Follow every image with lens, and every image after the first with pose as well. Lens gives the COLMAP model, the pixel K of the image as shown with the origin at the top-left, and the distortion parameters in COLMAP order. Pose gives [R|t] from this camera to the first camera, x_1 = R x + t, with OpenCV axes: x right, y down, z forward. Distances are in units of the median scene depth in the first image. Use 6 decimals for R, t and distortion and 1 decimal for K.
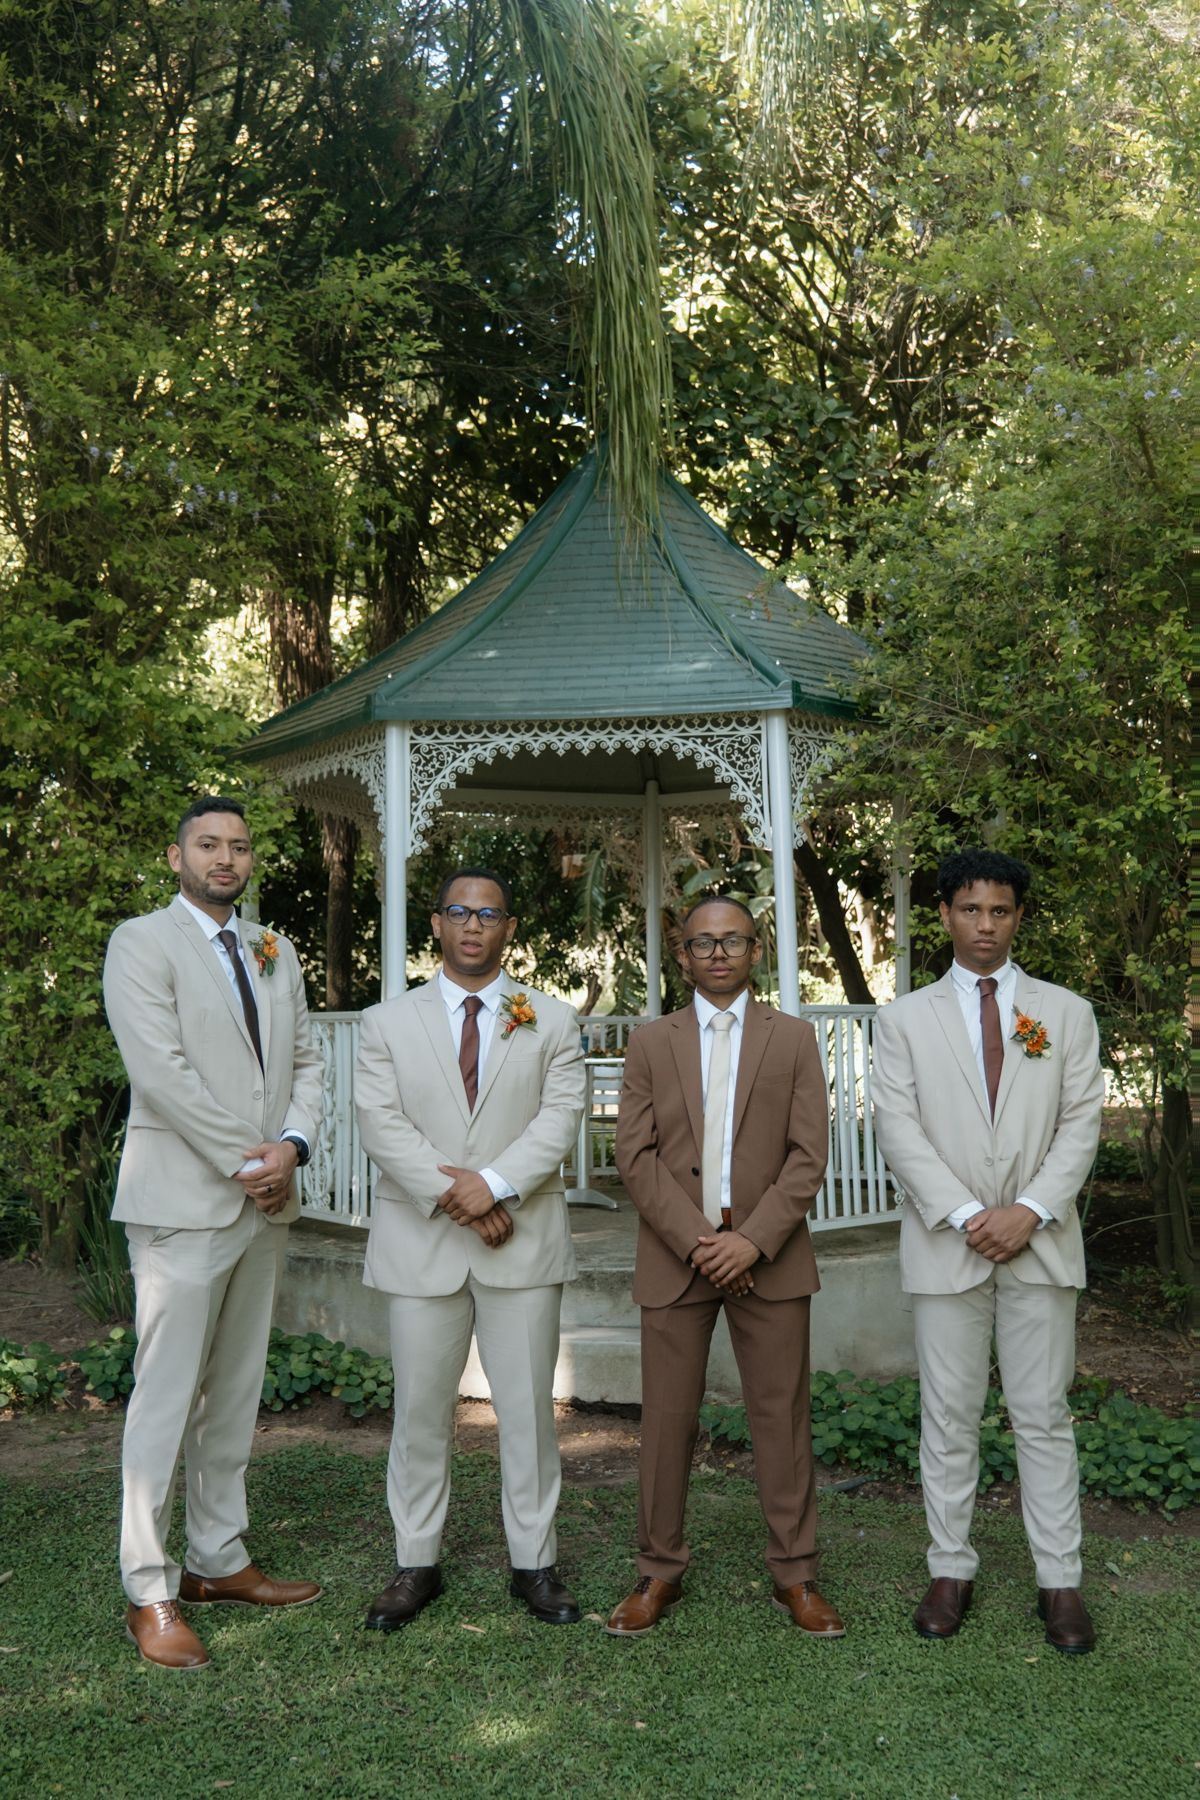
lens RADIAL K [[1942.4, 0, 626.2], [0, 1942.4, 932.7], [0, 0, 1]] dist [0.014492, -0.014540]
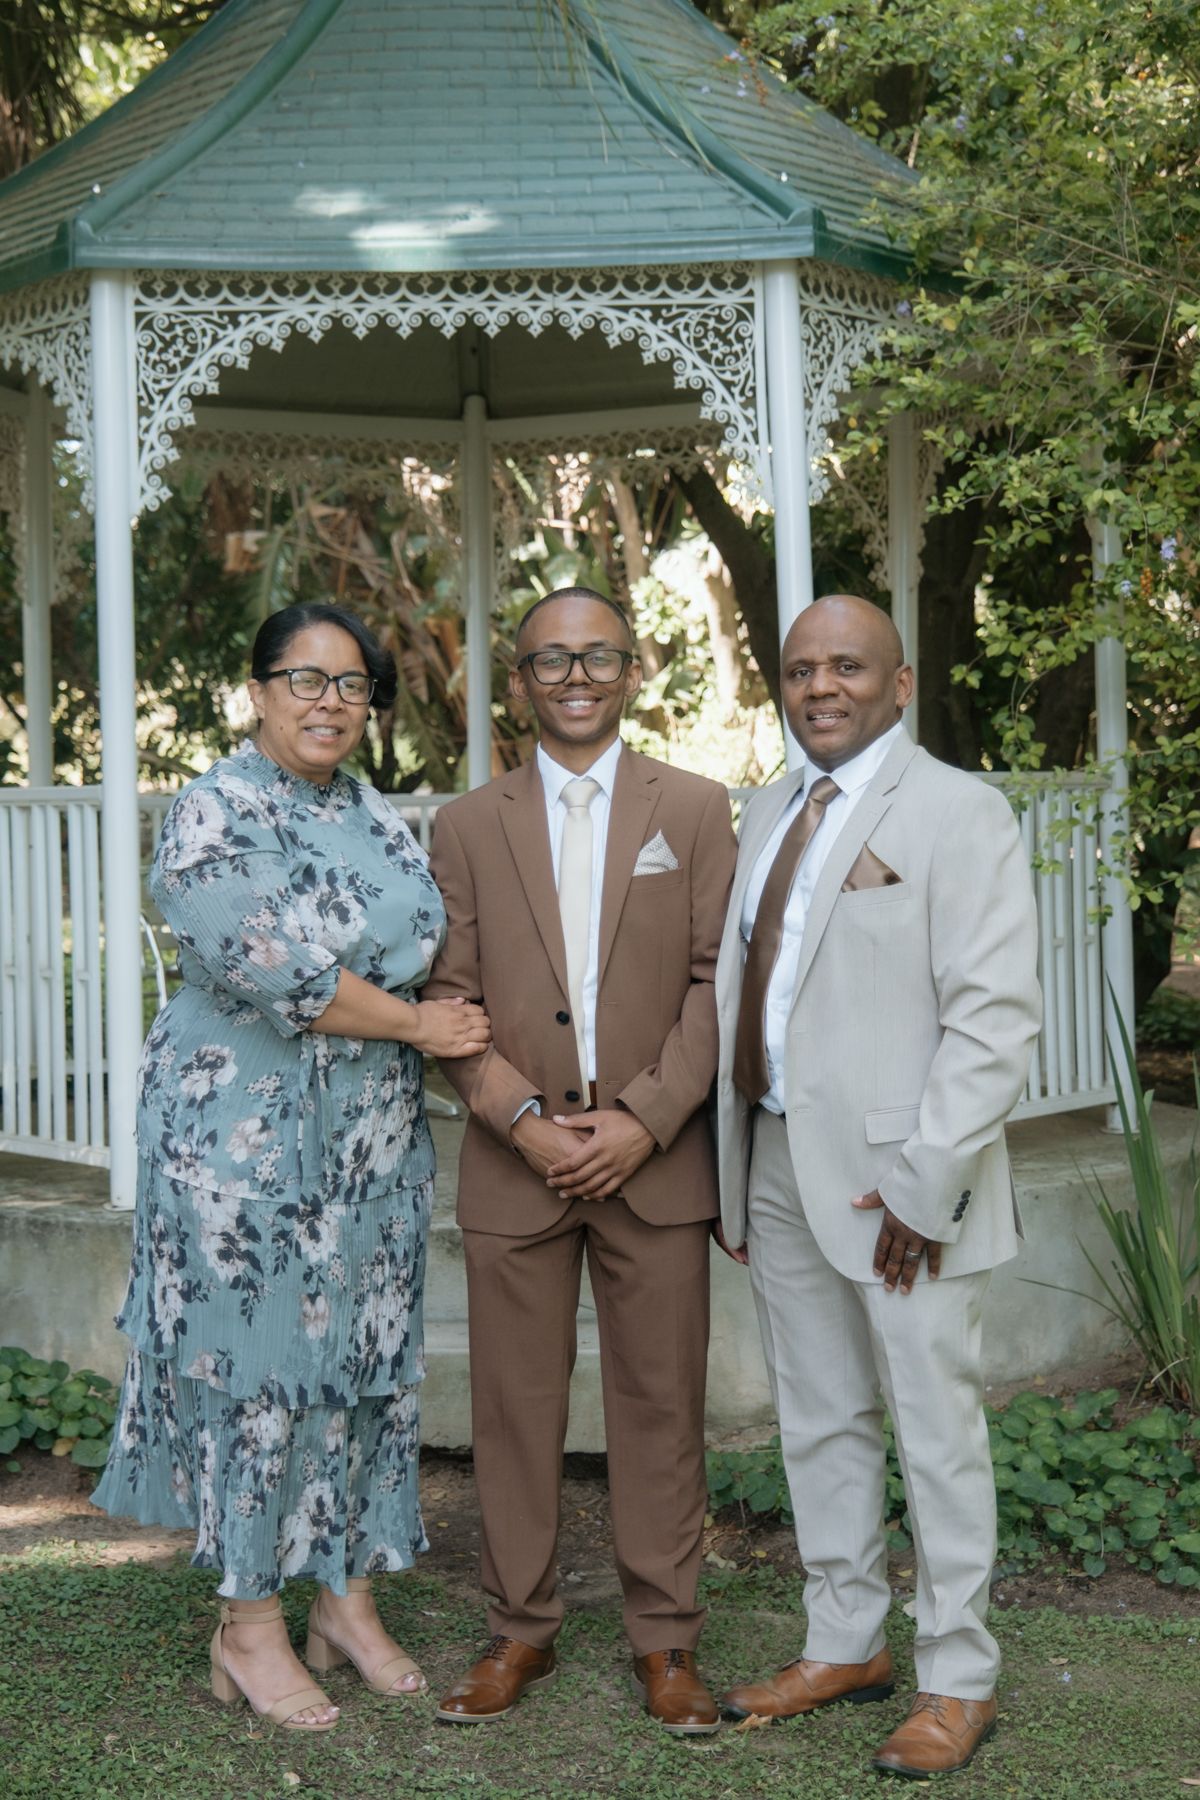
lens RADIAL K [[3031.7, 0, 620.5], [0, 3031.7, 956.8], [0, 0, 1]] dist [0.051673, -0.202722]
pose [[0.992717, -0.011500, 0.119916, -0.080451], [-0.000039, 0.995402, 0.095786, 0.004643], [-0.120466, -0.095094, 0.988152, 0.093193]]
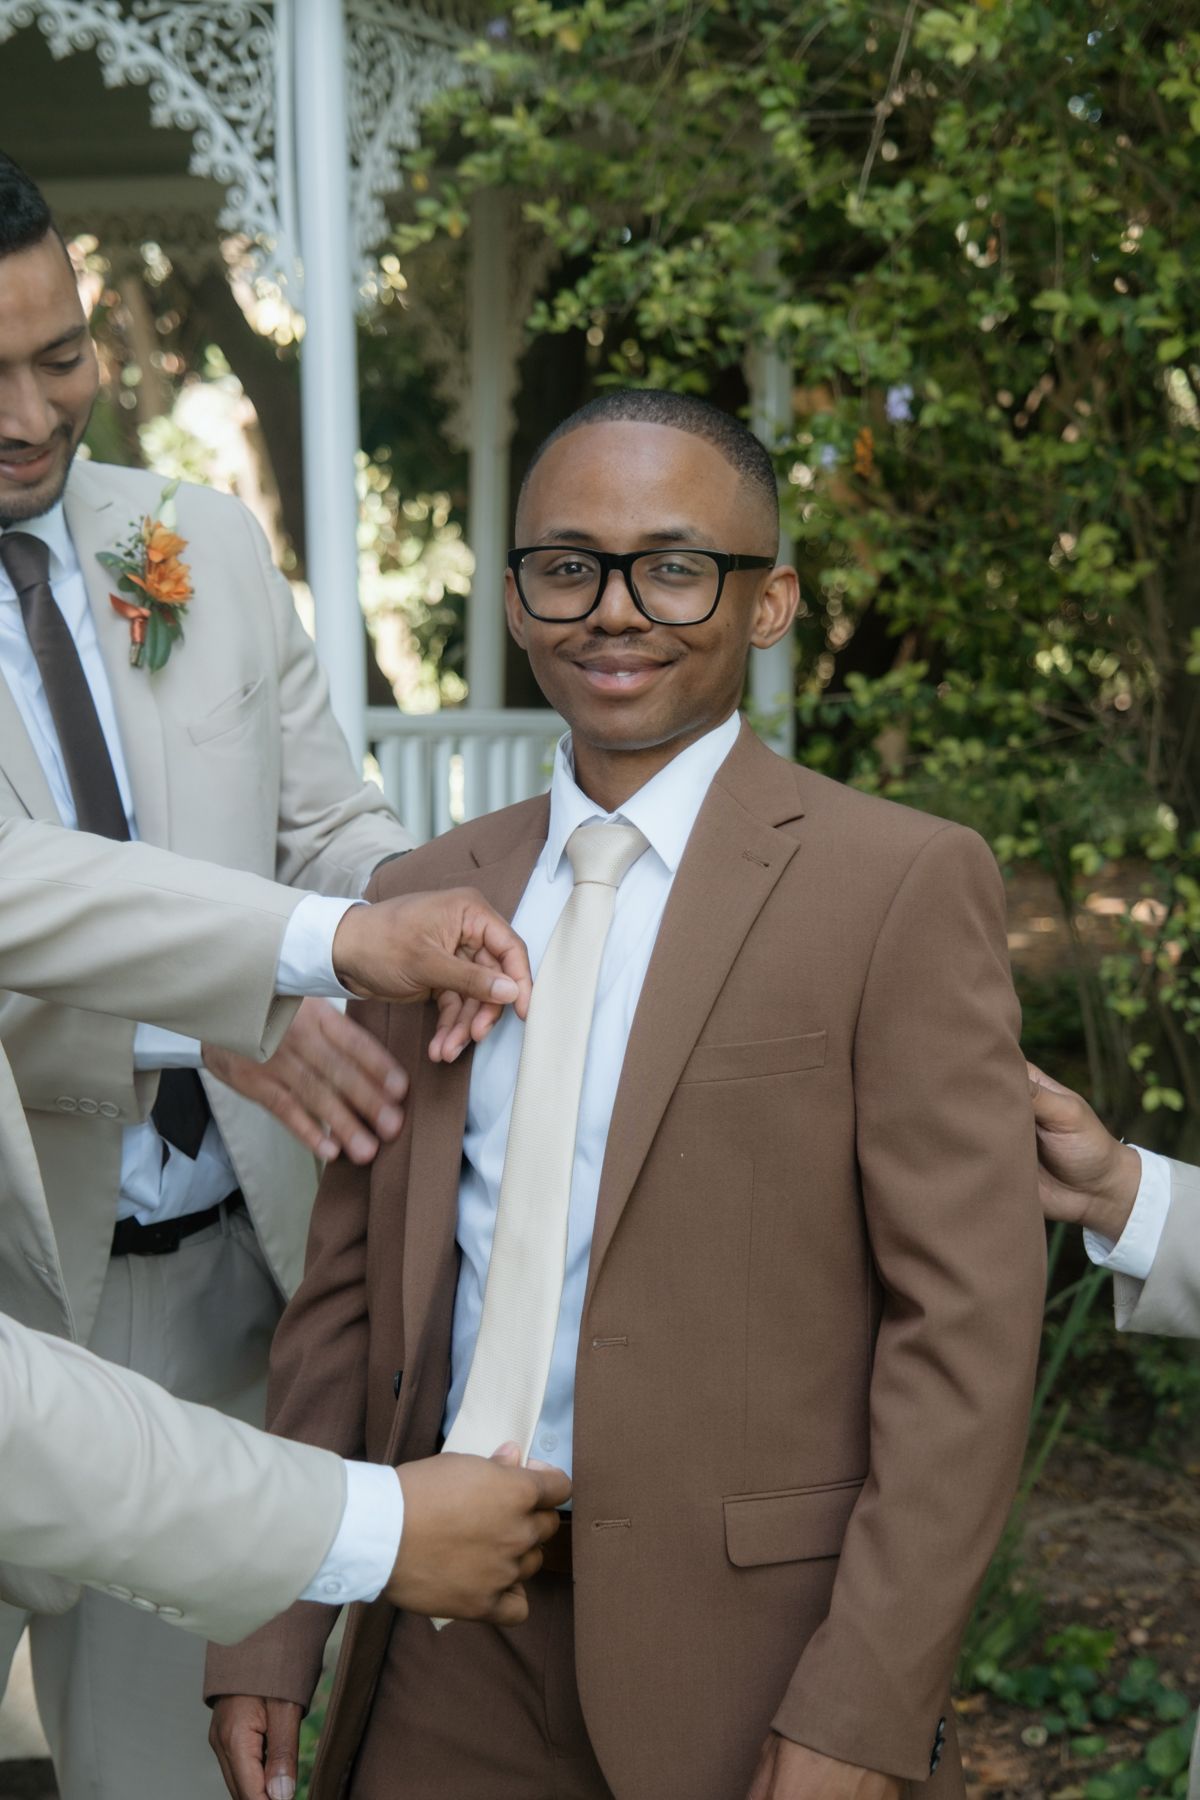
lens RADIAL K [[3445.9, 0, 665.4], [0, 3445.9, 1000.8], [0, 0, 1]] dist [0.149659, -0.569359]
pose [[0.964000, 0.001357, 0.265901, -0.039023], [-0.037300, 0.990790, 0.130172, 0.001102], [-0.263275, -0.135404, 0.955171, 0.293738]]
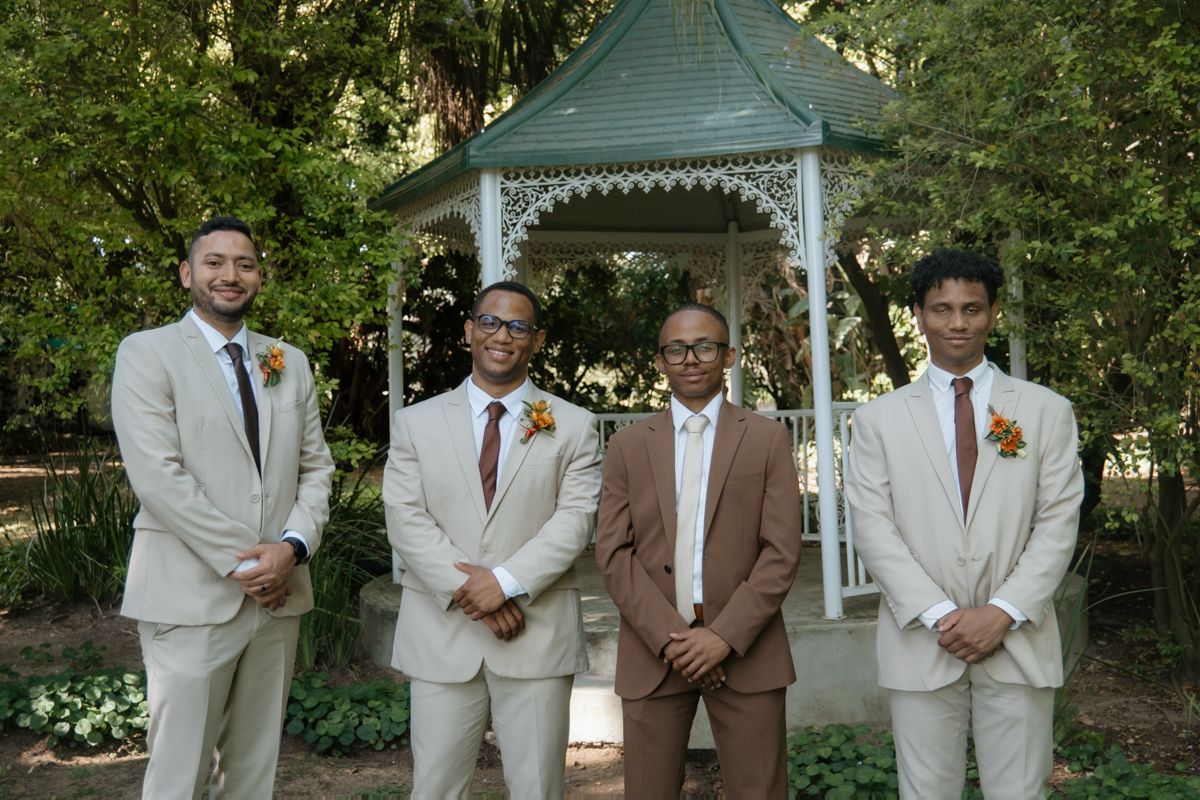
lens RADIAL K [[1381.3, 0, 603.6], [0, 1381.3, 417.9], [0, 0, 1]] dist [0.039834, -0.038444]
pose [[0.992614, -0.010699, -0.120842, 0.053227], [0.016631, 0.998700, 0.048188, 0.003978], [0.120169, -0.049842, 0.991501, 0.161528]]
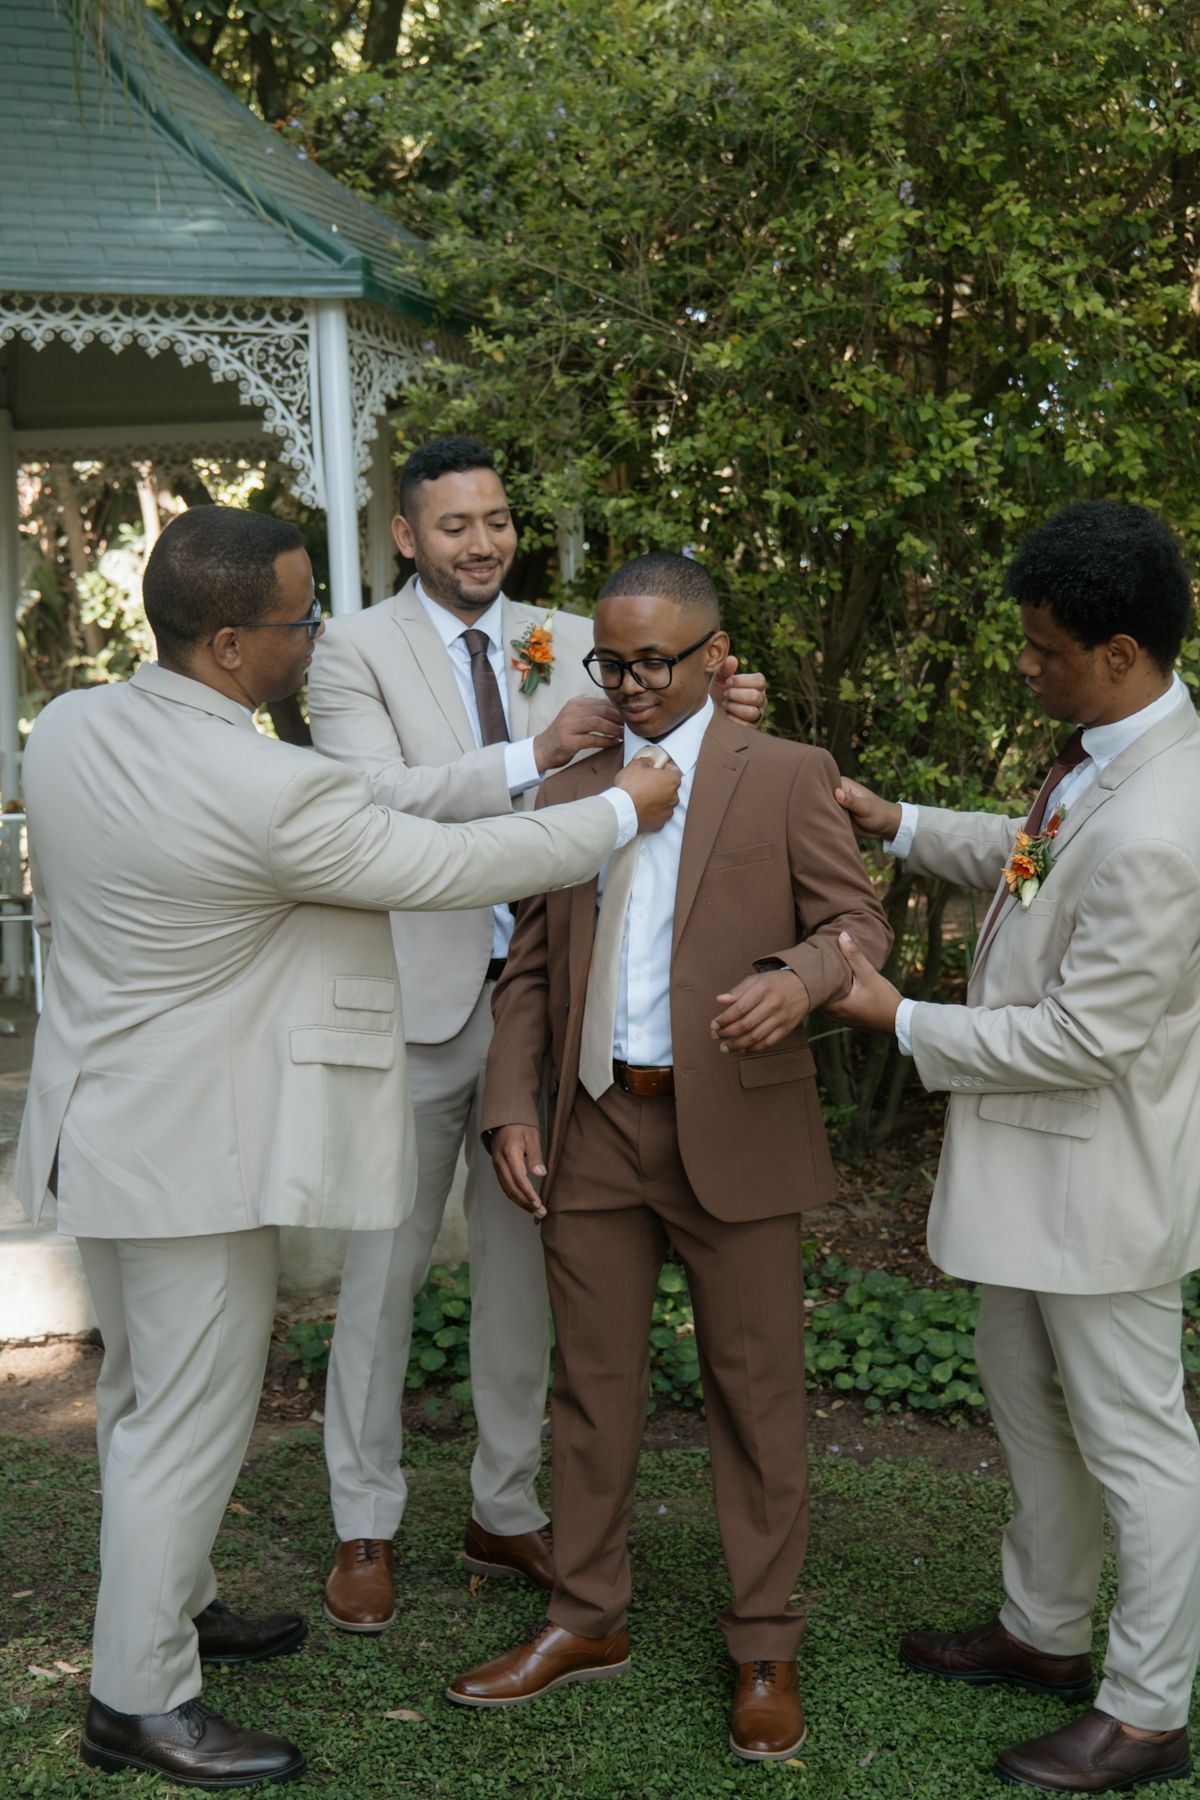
lens RADIAL K [[2391.7, 0, 659.8], [0, 2391.7, 895.1], [0, 0, 1]] dist [0.018374, -0.030826]
pose [[0.927598, -0.019809, 0.373054, -0.131306], [-0.018330, 0.994977, 0.098410, 0.007195], [-0.373129, -0.098123, 0.922576, 0.167634]]
